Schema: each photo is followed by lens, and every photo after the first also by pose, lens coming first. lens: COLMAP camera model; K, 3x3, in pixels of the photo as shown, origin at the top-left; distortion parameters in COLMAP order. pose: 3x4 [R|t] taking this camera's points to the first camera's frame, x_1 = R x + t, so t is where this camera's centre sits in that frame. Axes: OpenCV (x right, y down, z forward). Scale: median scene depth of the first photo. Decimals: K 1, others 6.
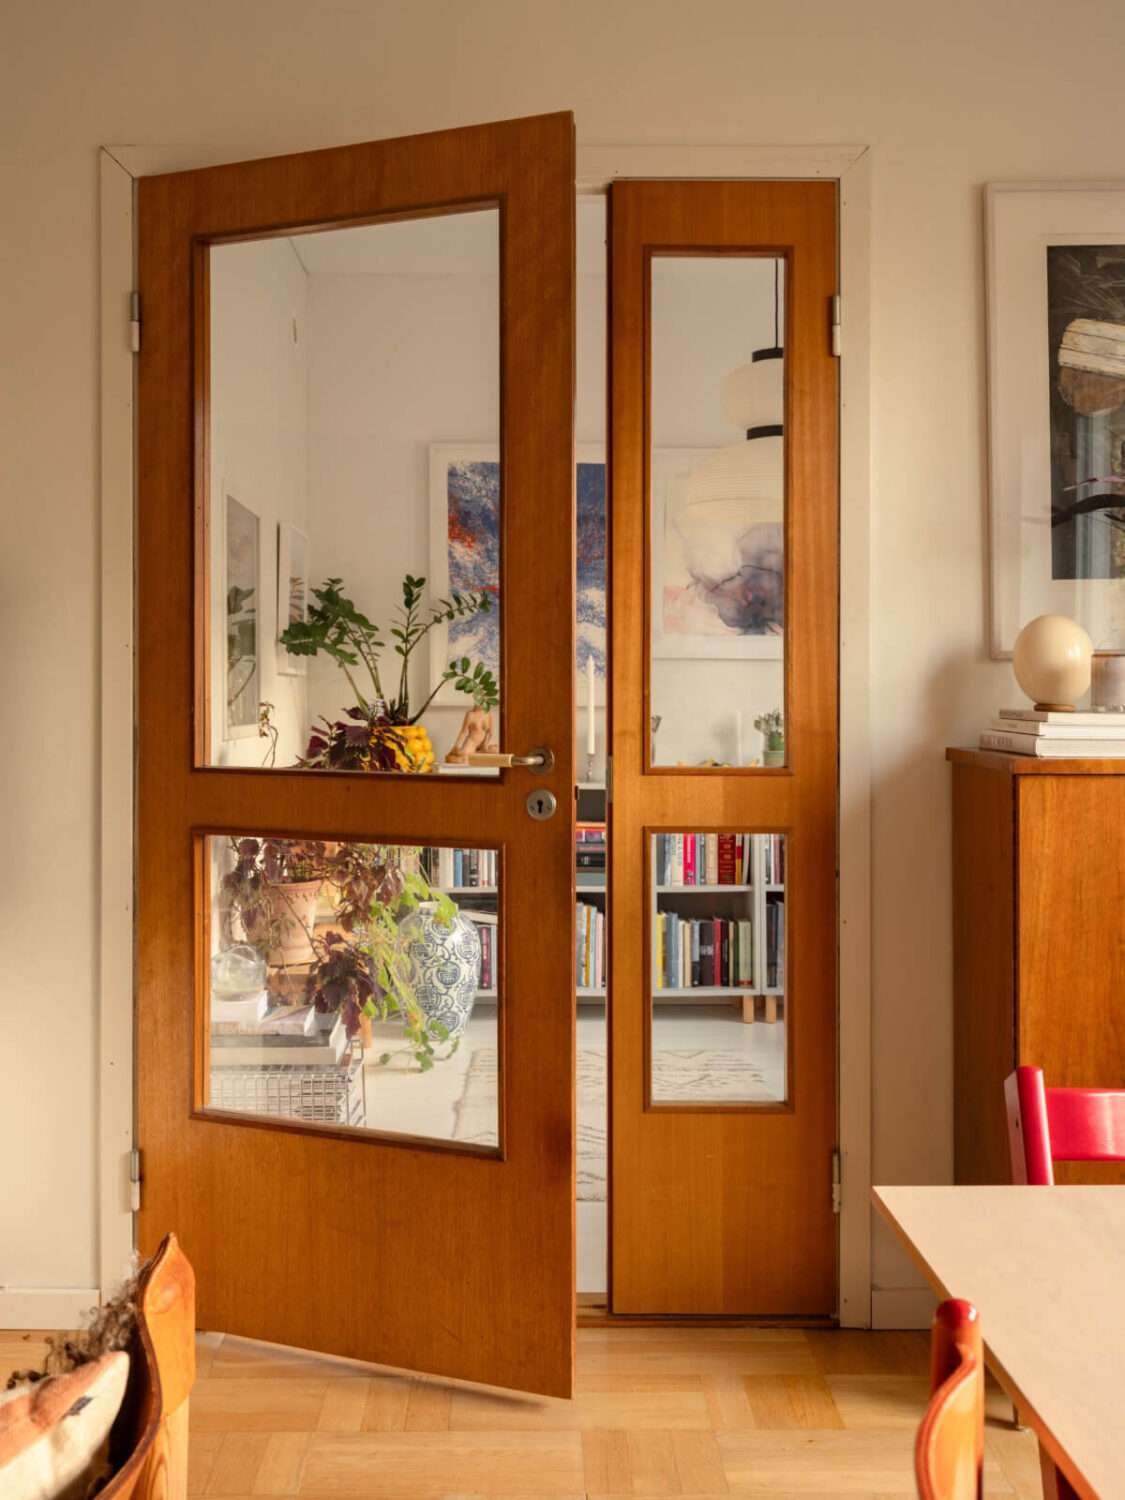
lens RADIAL K [[1172.2, 0, 558.5], [0, 1172.2, 786.7], [0, 0, 1]] dist [-0.003338, -0.003348]
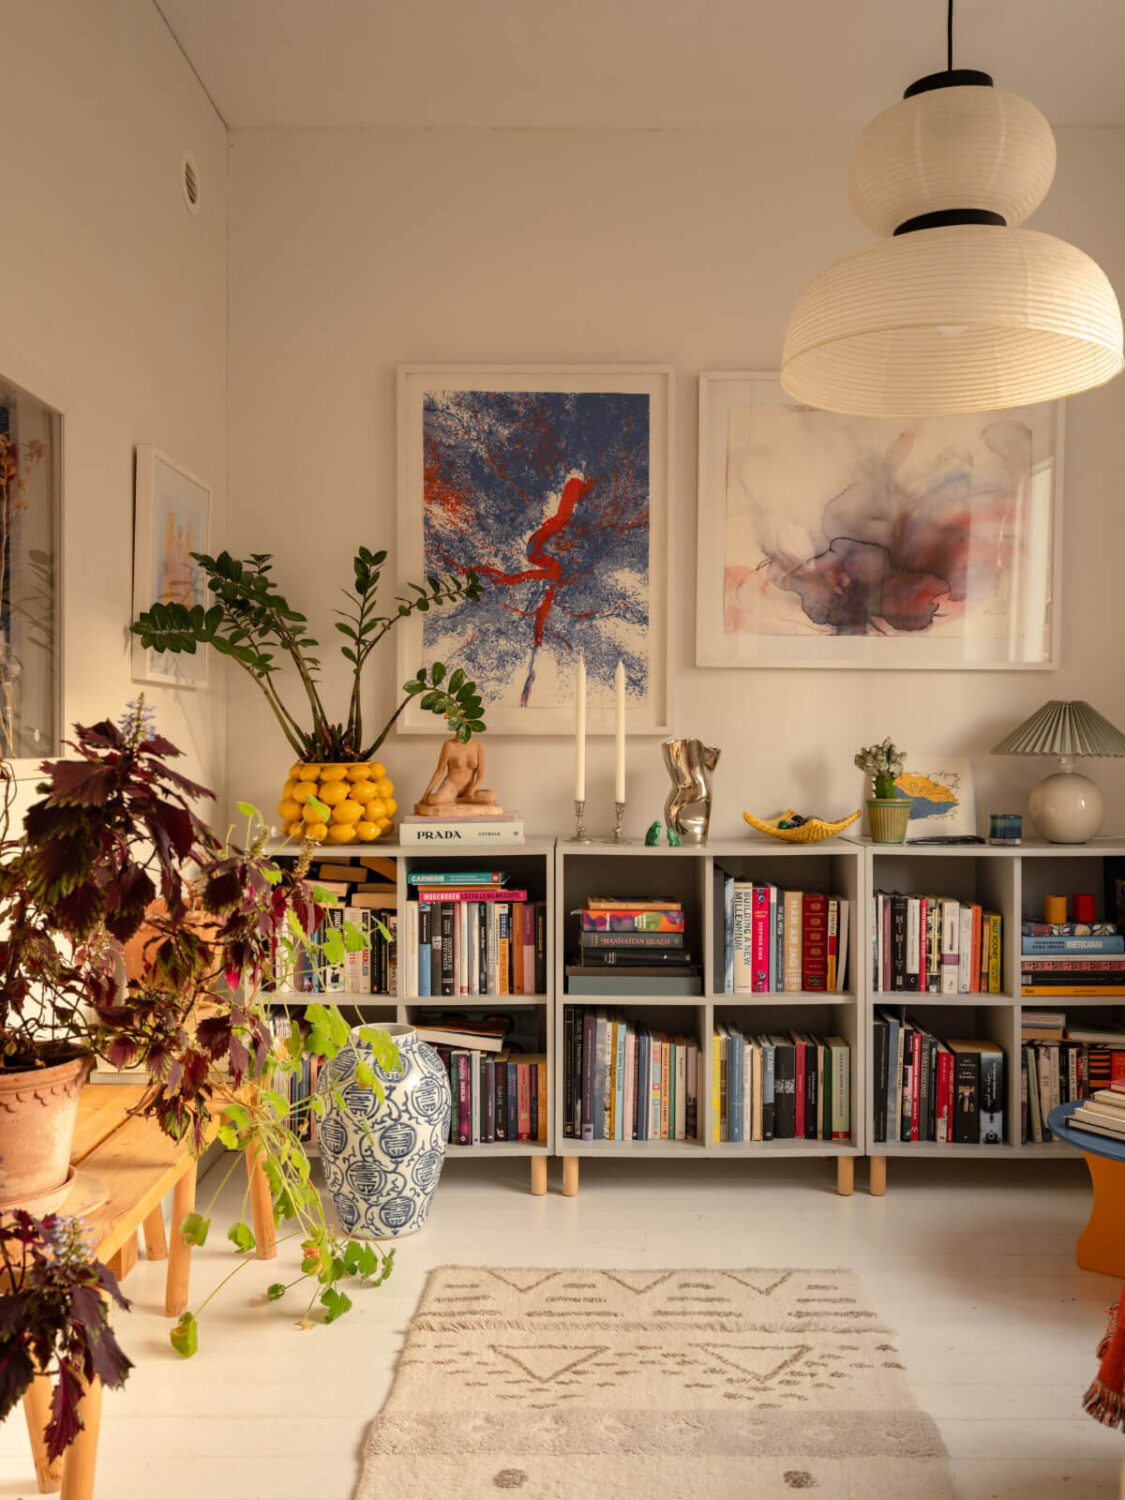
lens RADIAL K [[1133.0, 0, 559.7], [0, 1133.0, 865.4], [0, 0, 1]] dist [0.027993, -0.077063]
pose [[0.999357, 0.005602, -0.035423, 0.016194], [-0.004133, 0.999134, 0.041406, -0.018809], [0.035624, -0.041233, 0.998514, 0.328851]]
